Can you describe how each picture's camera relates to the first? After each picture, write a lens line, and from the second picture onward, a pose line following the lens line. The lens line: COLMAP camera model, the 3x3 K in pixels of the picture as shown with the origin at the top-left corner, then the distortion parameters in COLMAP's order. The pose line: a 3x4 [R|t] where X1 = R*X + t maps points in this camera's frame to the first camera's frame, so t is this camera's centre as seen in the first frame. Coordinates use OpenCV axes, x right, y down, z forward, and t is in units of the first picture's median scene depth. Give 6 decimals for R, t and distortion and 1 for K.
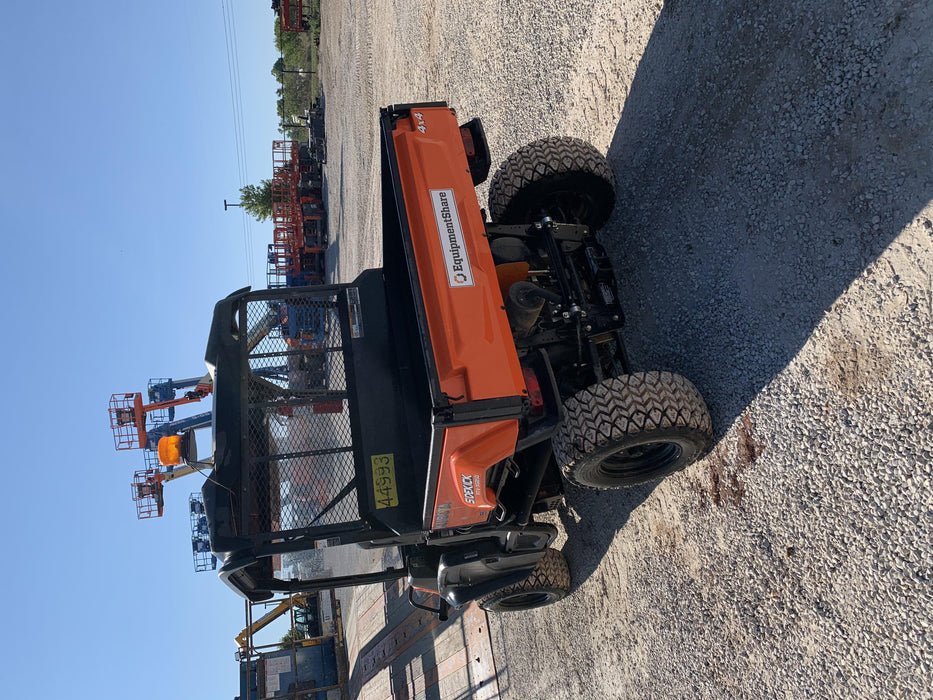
lens RADIAL K [[718.2, 0, 466.5], [0, 718.2, 350.5], [0, 0, 1]] dist [0.030606, -0.029363]
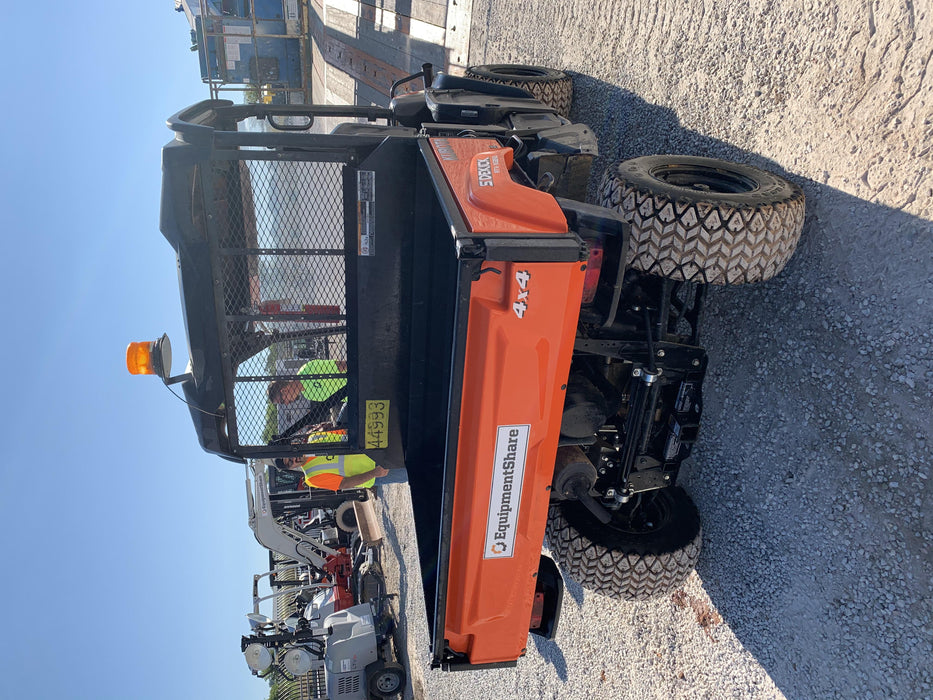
lens RADIAL K [[718.2, 0, 458.1], [0, 718.2, 346.6], [0, 0, 1]] dist [0.030606, -0.029363]
pose [[0.969853, 0.180699, 0.163504, -0.188921], [-0.230464, 0.462066, 0.856377, -0.738179], [0.079196, -0.868241, 0.489780, 0.636549]]
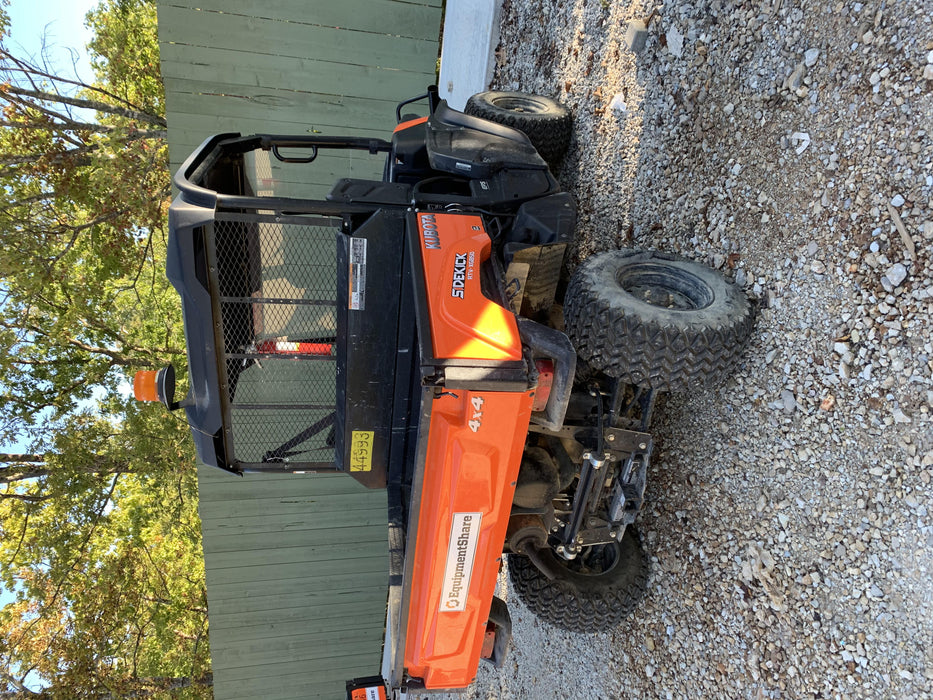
lens RADIAL K [[718.2, 0, 465.2], [0, 718.2, 347.1], [0, 0, 1]] dist [0.030606, -0.029363]
pose [[0.958705, 0.224173, 0.175016, -0.191338], [-0.249388, 0.366835, 0.896235, -0.879051], [0.136710, -0.902872, 0.407593, 0.741741]]
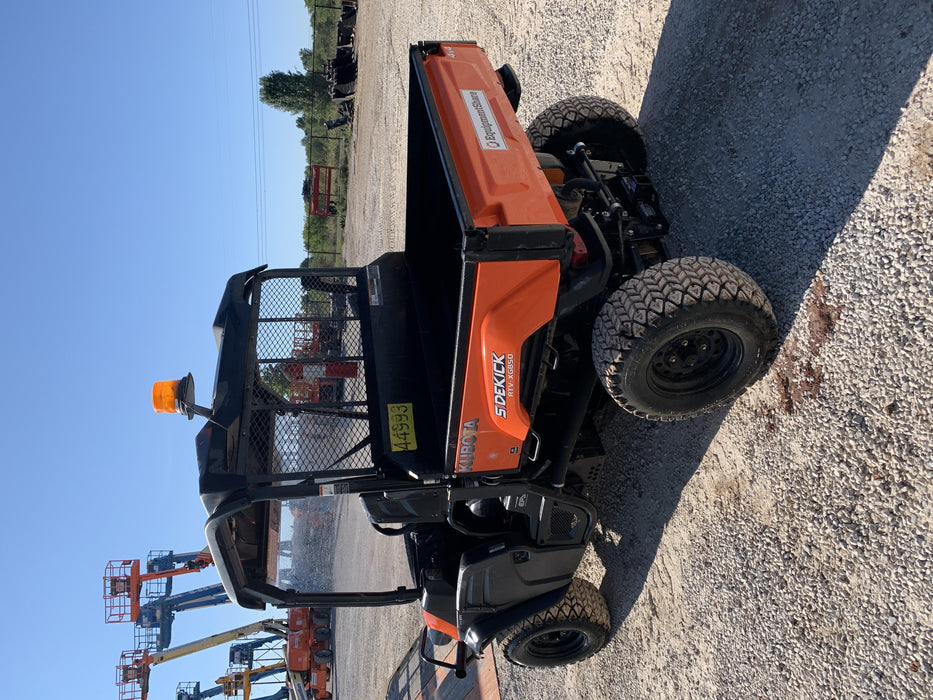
lens RADIAL K [[718.2, 0, 467.8], [0, 718.2, 365.5], [0, 0, 1]] dist [0.030606, -0.029363]
pose [[0.999850, 0.007115, -0.015802, -0.019992], [-0.010714, 0.970490, -0.240904, 0.325993], [0.013622, 0.241037, 0.970420, 0.129403]]
